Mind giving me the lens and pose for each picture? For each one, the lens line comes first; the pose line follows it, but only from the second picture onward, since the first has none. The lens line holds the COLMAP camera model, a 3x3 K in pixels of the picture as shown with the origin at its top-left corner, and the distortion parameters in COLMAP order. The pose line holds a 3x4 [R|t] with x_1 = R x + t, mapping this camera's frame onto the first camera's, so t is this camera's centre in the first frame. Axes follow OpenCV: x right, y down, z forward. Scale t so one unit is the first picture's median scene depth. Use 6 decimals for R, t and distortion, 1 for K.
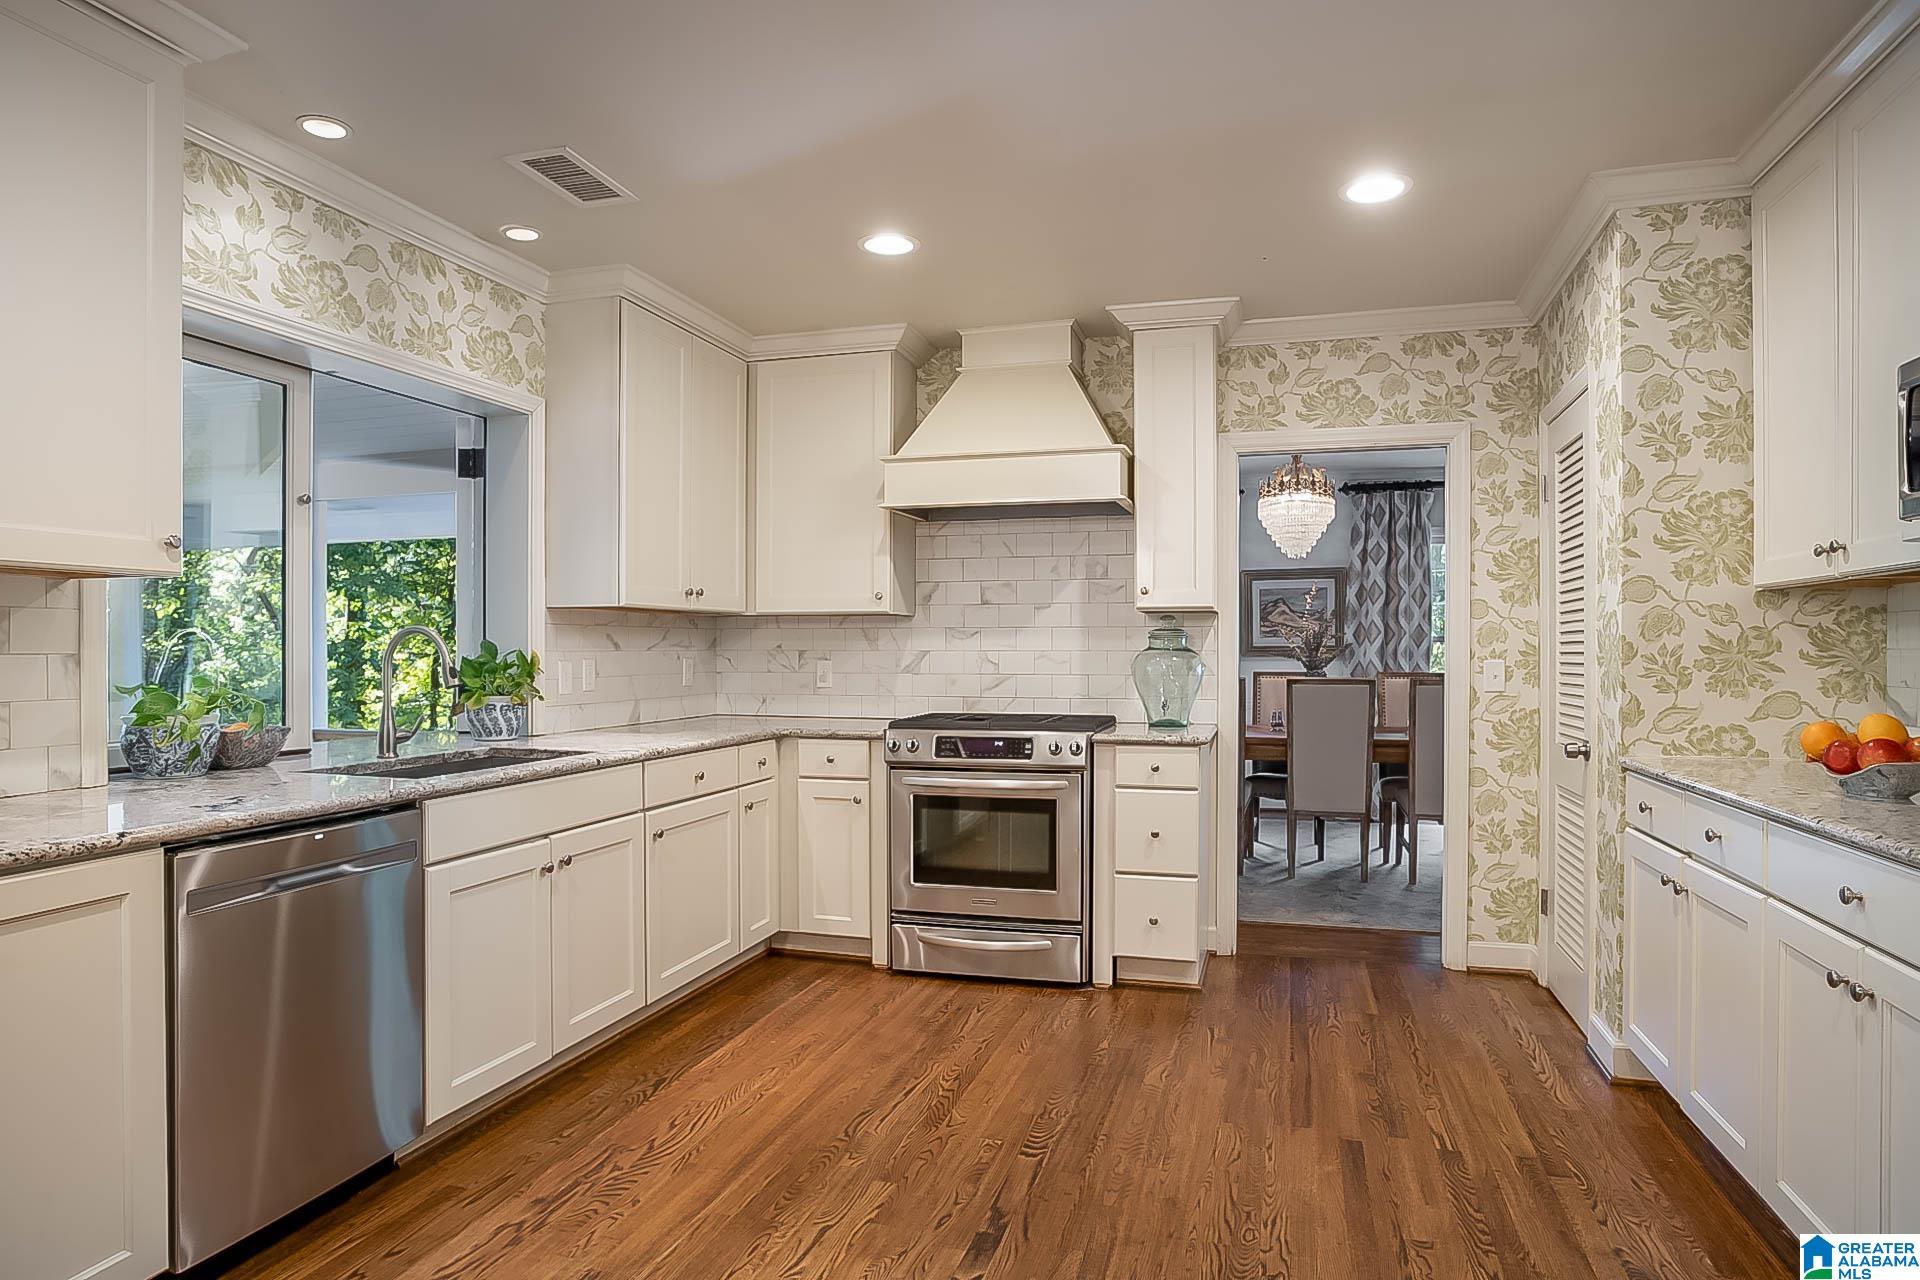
lens RADIAL K [[1158.2, 0, 960.0], [0, 1158.2, 640.0], [0, 0, 1]] dist [-0.002014, 0.000853]
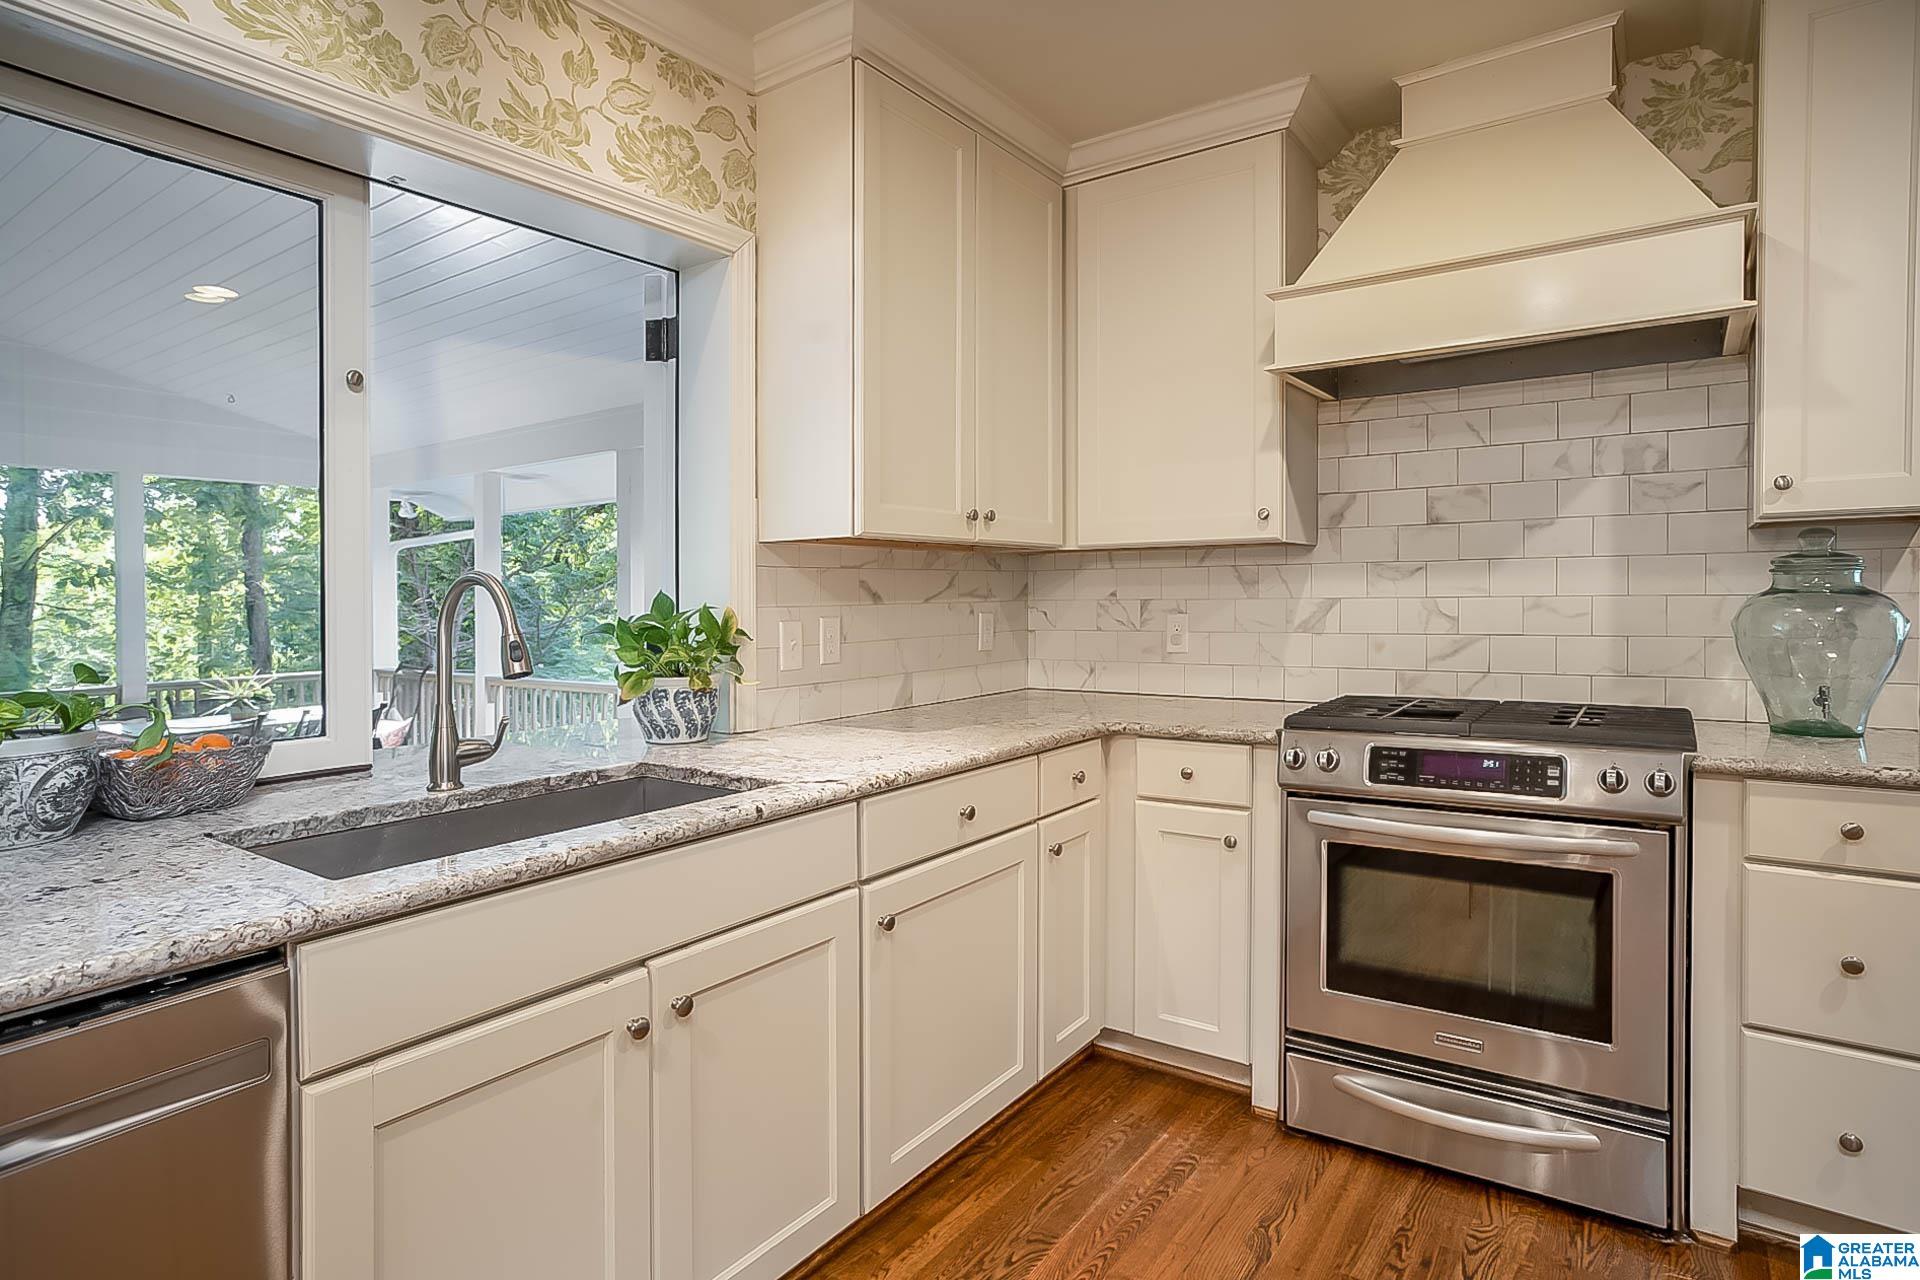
lens RADIAL K [[1035.7, 0, 930.8], [0, 1035.7, 679.1], [0, 0, 1]] dist [-0.074491, 0.050944]
pose [[0.939901, 0.013334, -0.341187, -0.054322], [0.016824, 0.996215, 0.085280, 0.001769], [0.341032, -0.085895, 0.936119, 0.448487]]
